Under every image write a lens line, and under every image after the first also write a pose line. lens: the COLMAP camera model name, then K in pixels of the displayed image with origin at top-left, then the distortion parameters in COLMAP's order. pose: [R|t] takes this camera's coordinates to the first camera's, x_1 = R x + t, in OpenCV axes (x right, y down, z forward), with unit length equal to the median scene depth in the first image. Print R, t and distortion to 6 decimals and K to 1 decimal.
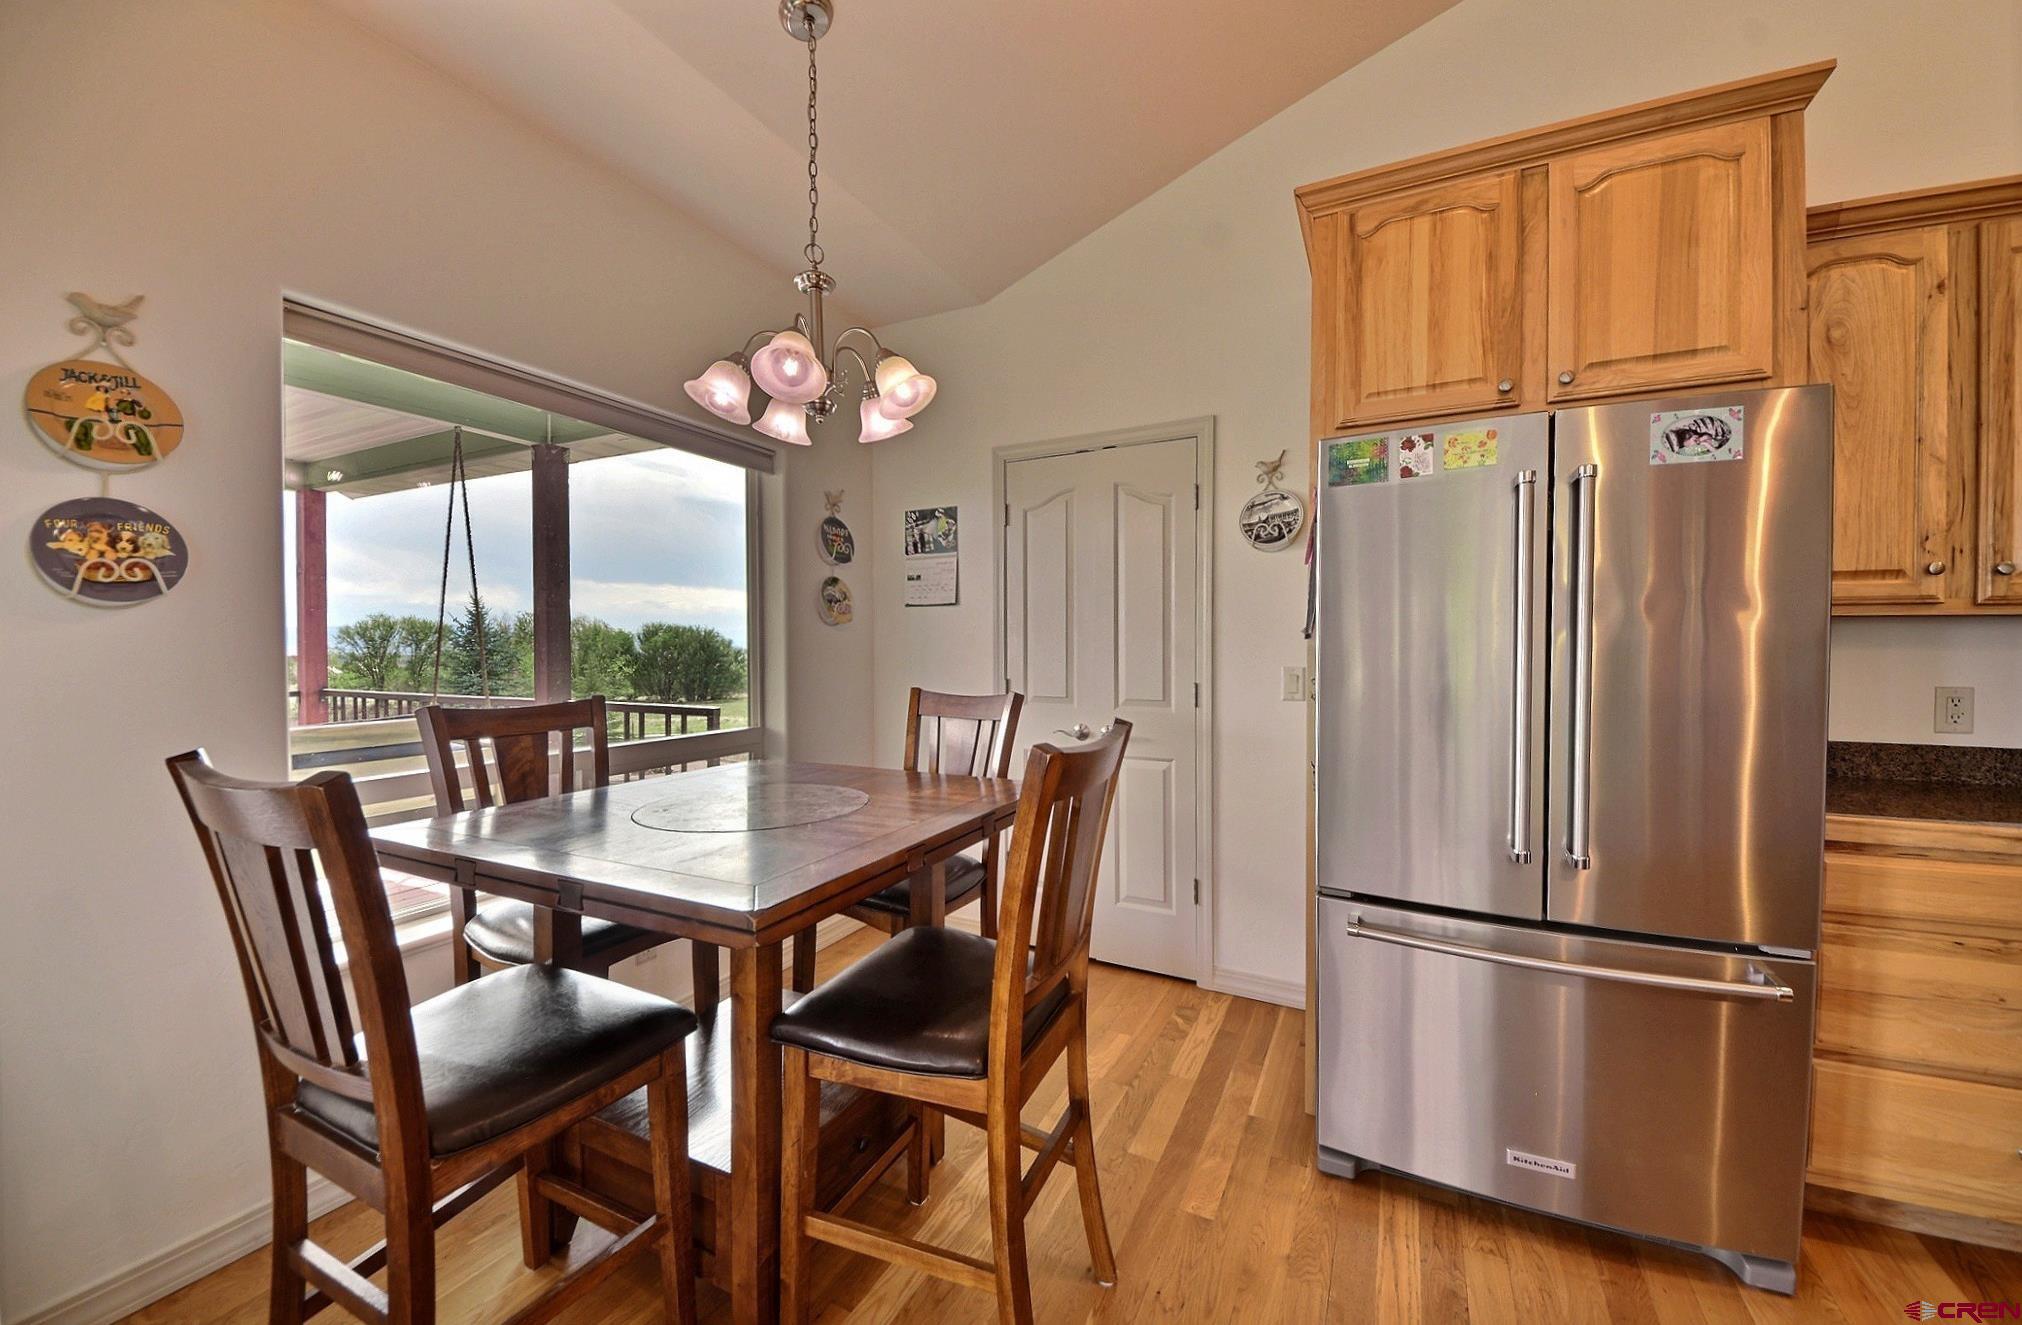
lens RADIAL K [[733.5, 0, 1027.0], [0, 733.5, 653.7], [0, 0, 1]] dist [-0.011647, -0.000654]
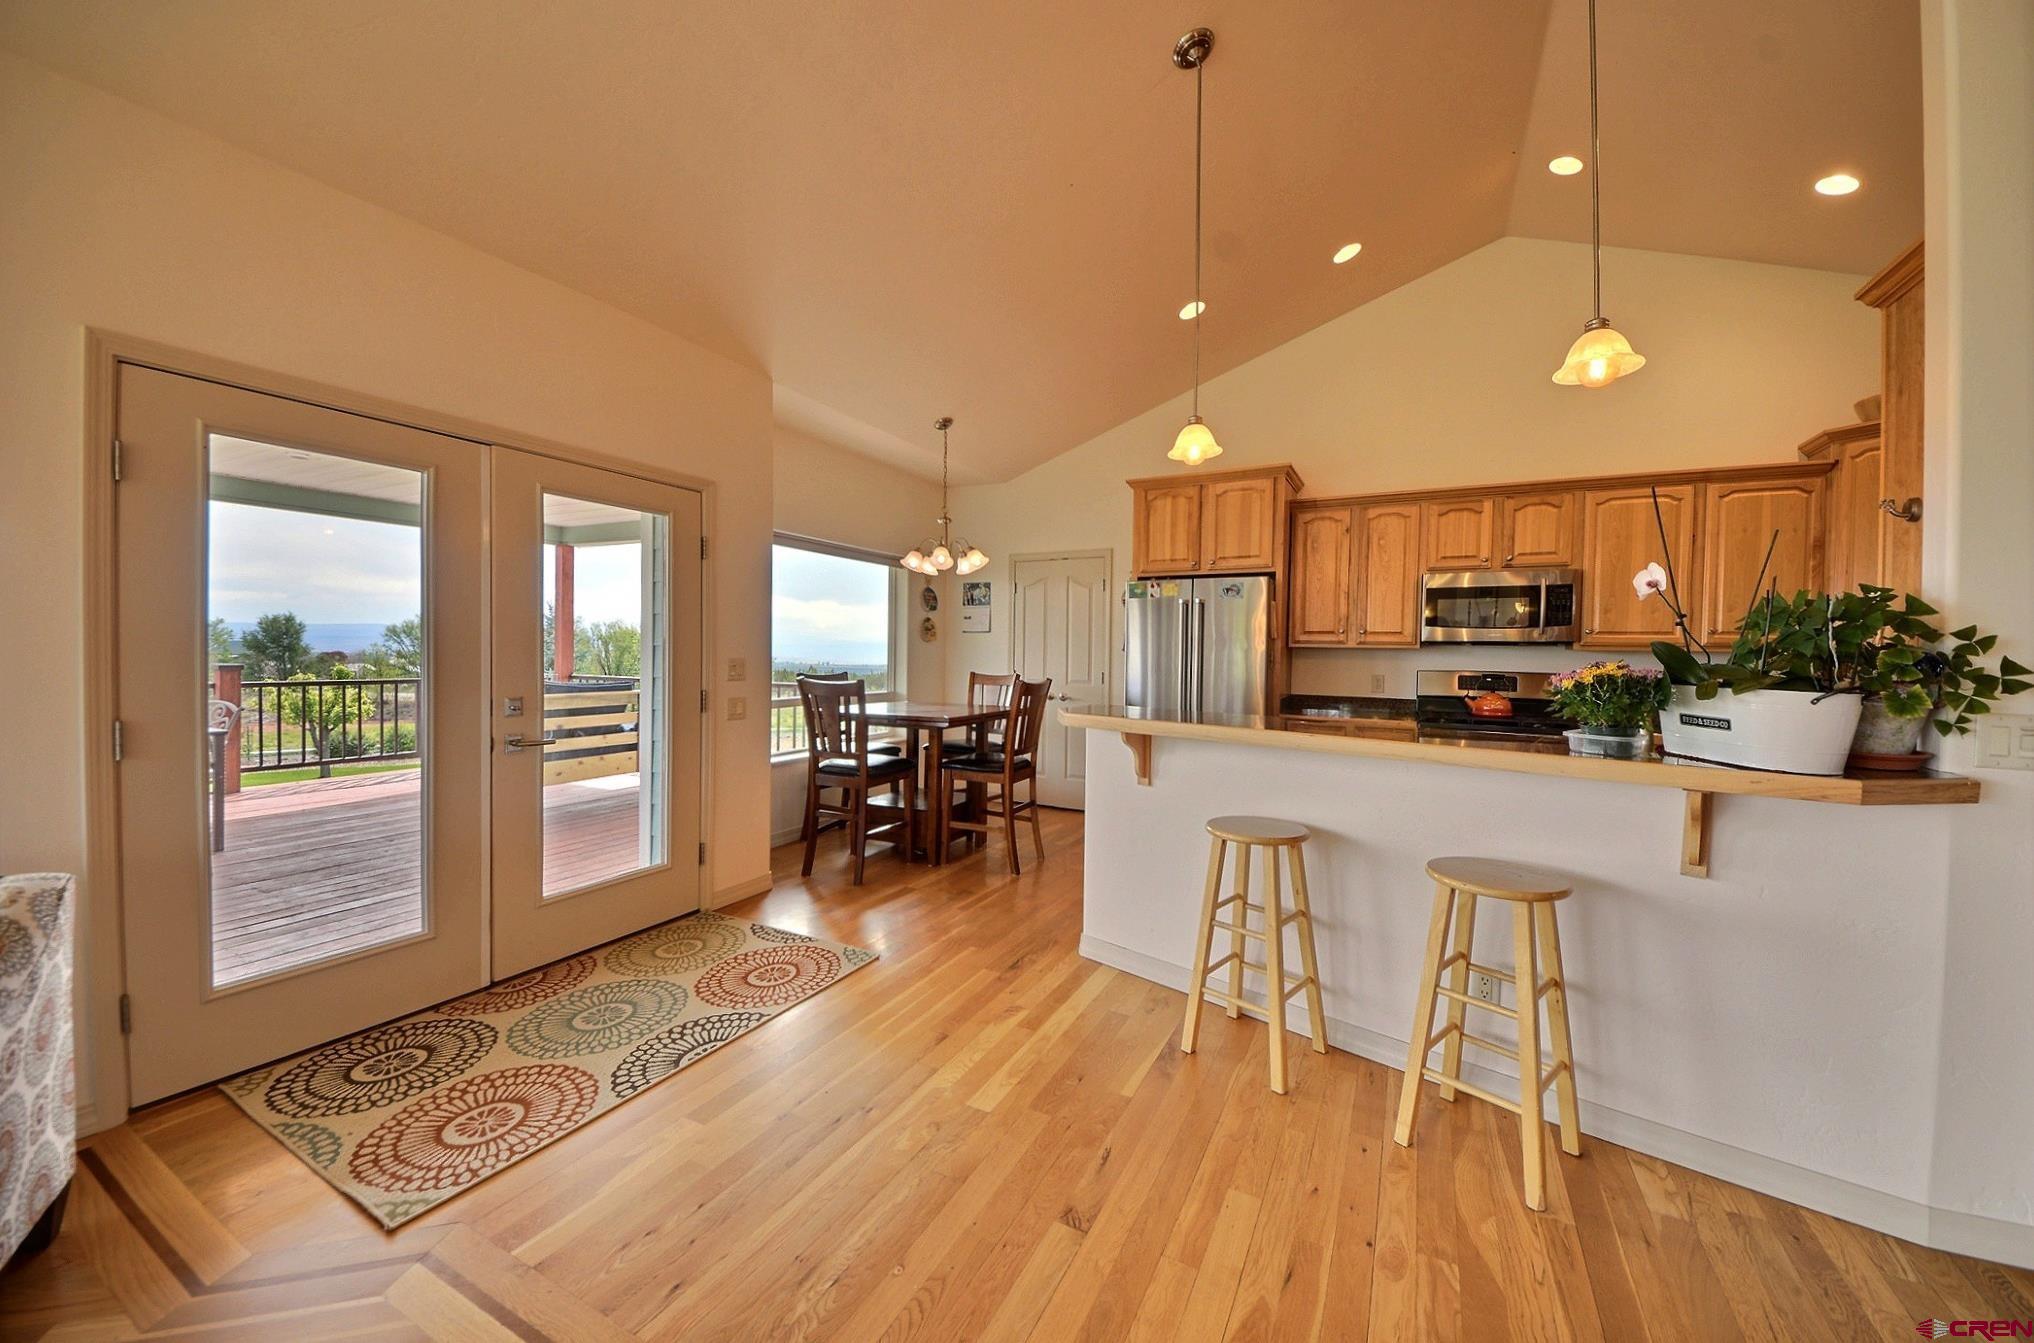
lens RADIAL K [[741.8, 0, 1020.5], [0, 741.8, 662.5], [0, 0, 1]] dist [-0.022086, -0.001802]
pose [[0.999487, 0.015412, -0.028080, 0.049584], [-0.015373, 0.999881, 0.001595, 0.011053], [0.028101, -0.001163, 0.999604, -1.106008]]
